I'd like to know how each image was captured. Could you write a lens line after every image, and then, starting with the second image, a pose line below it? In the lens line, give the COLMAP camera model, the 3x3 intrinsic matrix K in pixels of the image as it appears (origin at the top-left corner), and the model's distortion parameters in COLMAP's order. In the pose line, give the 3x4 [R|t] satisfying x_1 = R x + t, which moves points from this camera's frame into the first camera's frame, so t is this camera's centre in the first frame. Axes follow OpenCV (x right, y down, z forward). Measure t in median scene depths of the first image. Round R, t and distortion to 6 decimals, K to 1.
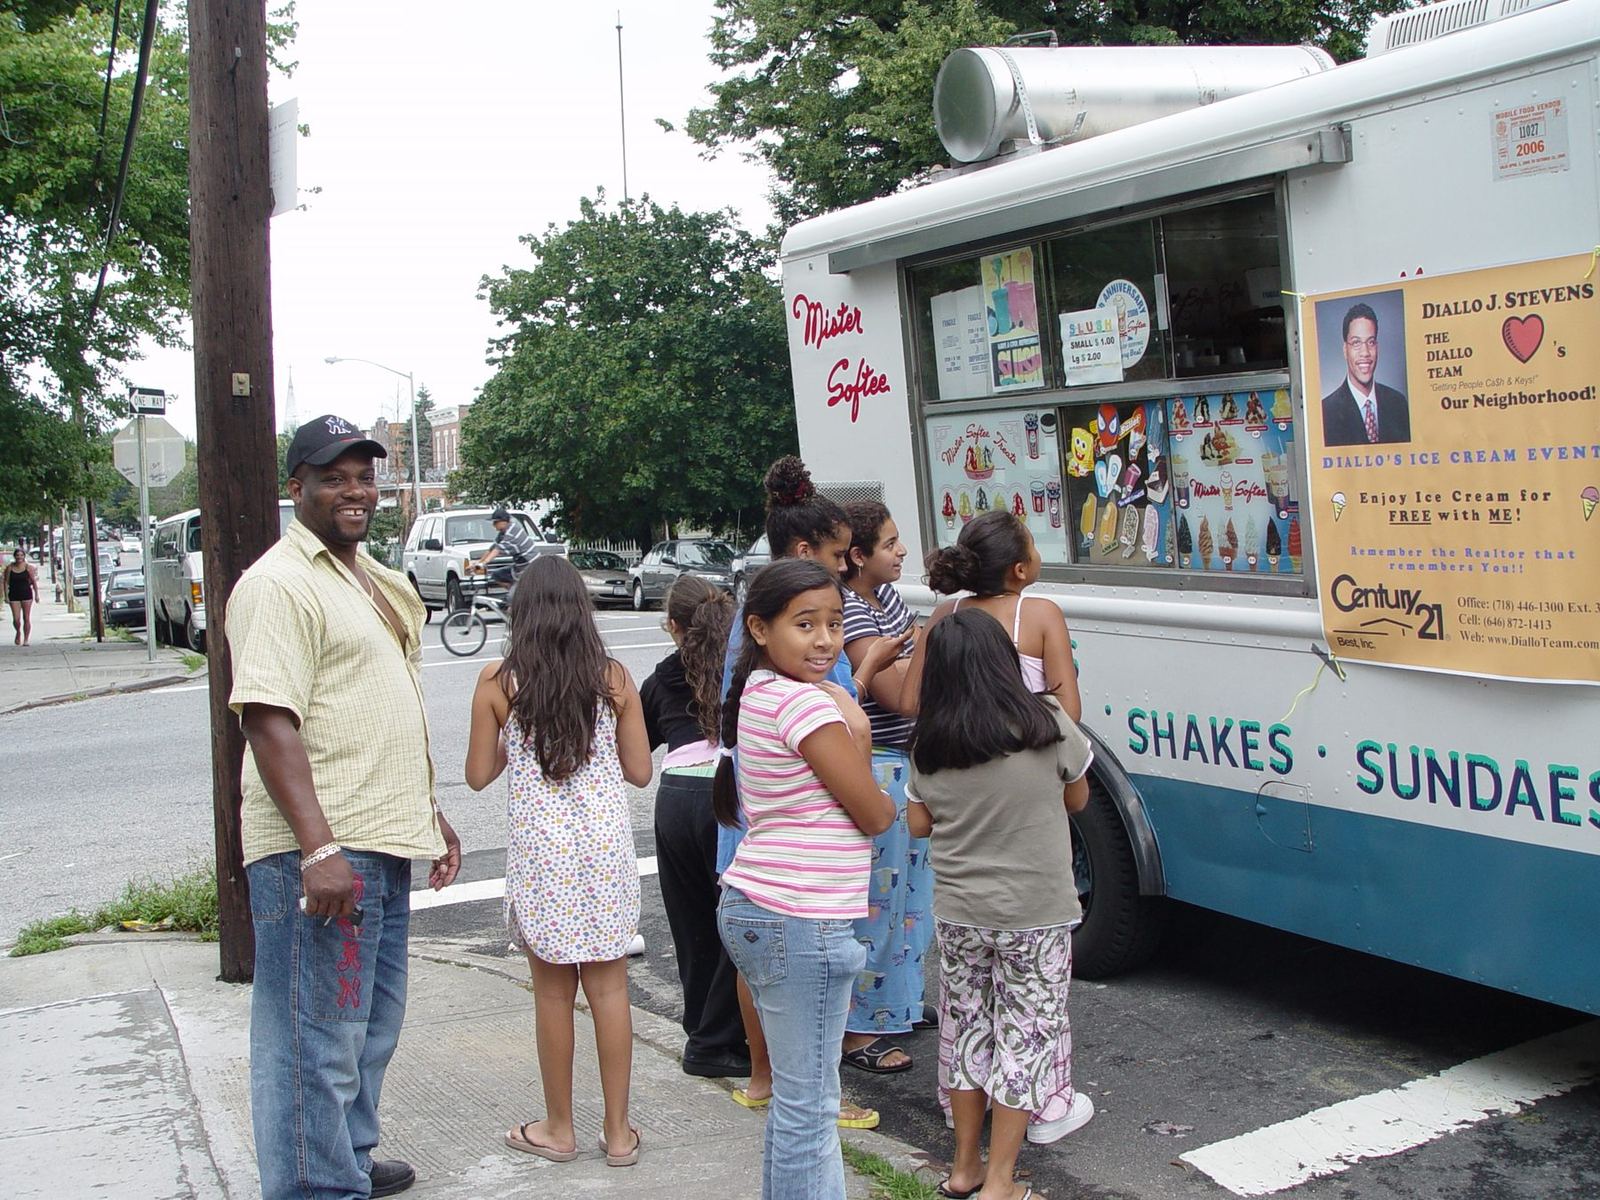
lens RADIAL K [[1812.3, 0, 805.9], [0, 1812.3, 613.4], [0, 0, 1]] dist [-0.219186, 0.287922]
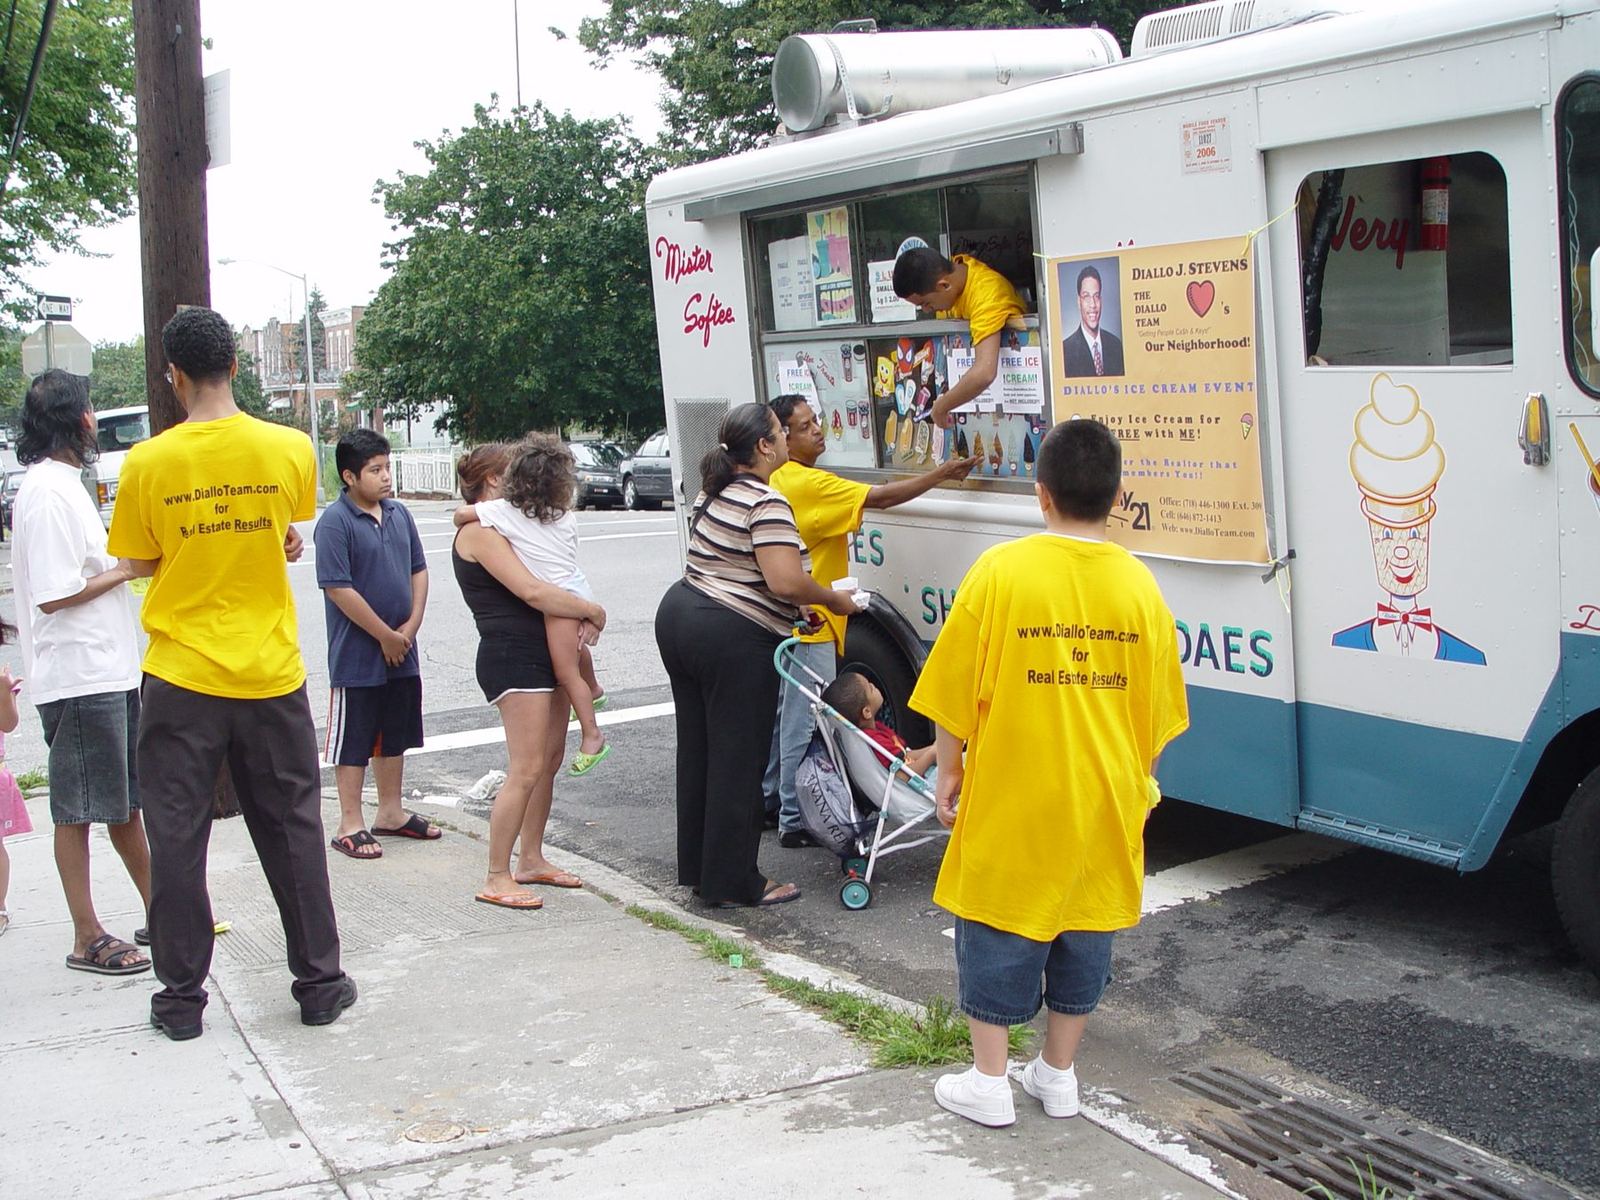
lens RADIAL K [[1812.3, 0, 805.9], [0, 1812.3, 613.4], [0, 0, 1]] dist [-0.219186, 0.287922]
pose [[0.998316, 0.000718, 0.058007, 0.026163], [-0.003886, 0.998505, 0.054526, 0.003489], [-0.057881, -0.054660, 0.996826, -0.203725]]
